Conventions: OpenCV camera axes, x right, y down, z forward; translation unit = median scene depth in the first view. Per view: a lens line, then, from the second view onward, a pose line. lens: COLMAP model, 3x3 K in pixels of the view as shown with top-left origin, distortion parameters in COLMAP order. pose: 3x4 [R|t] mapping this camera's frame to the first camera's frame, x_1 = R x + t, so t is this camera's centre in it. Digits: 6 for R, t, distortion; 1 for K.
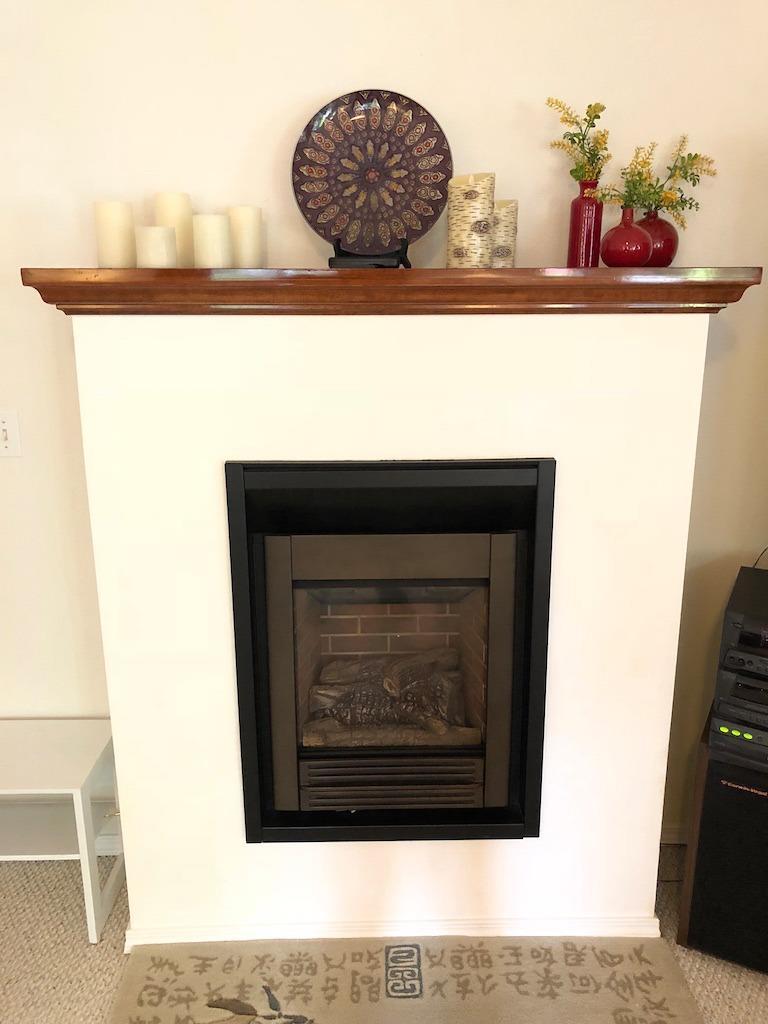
lens RADIAL K [[845.1, 0, 384.0], [0, 845.1, 512.0], [0, 0, 1]] dist [0.023438, -0.010051]
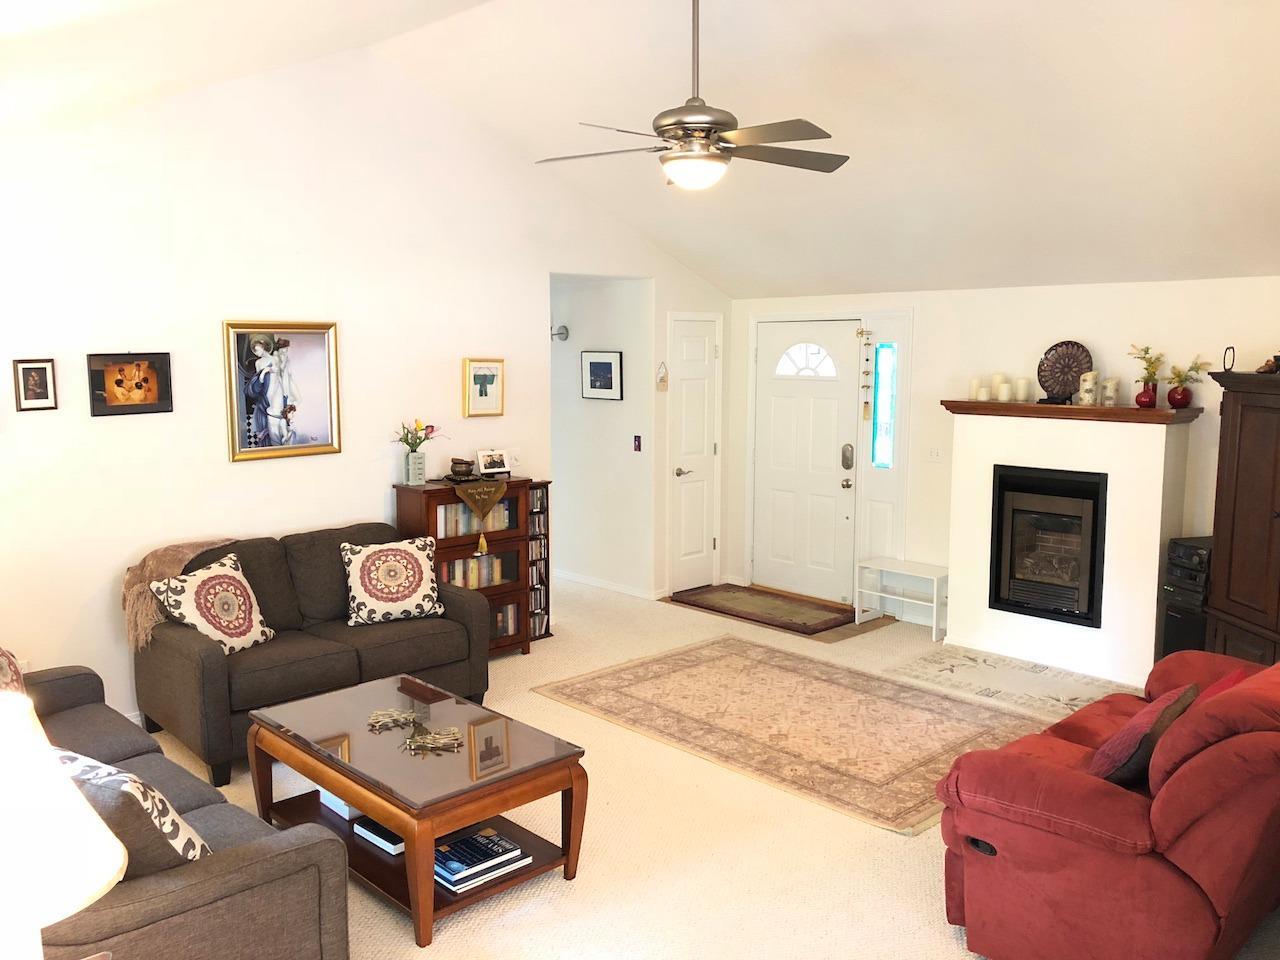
lens RADIAL K [[1040.8, 0, 642.0], [0, 1040.8, 472.6], [0, 0, 1]] dist [0.031020, -0.053081]
pose [[0.681945, 0.089123, -0.725954, 1.557818], [-0.195738, 0.978583, -0.063735, 0.425087], [0.704726, 0.185560, 0.684784, -2.269184]]
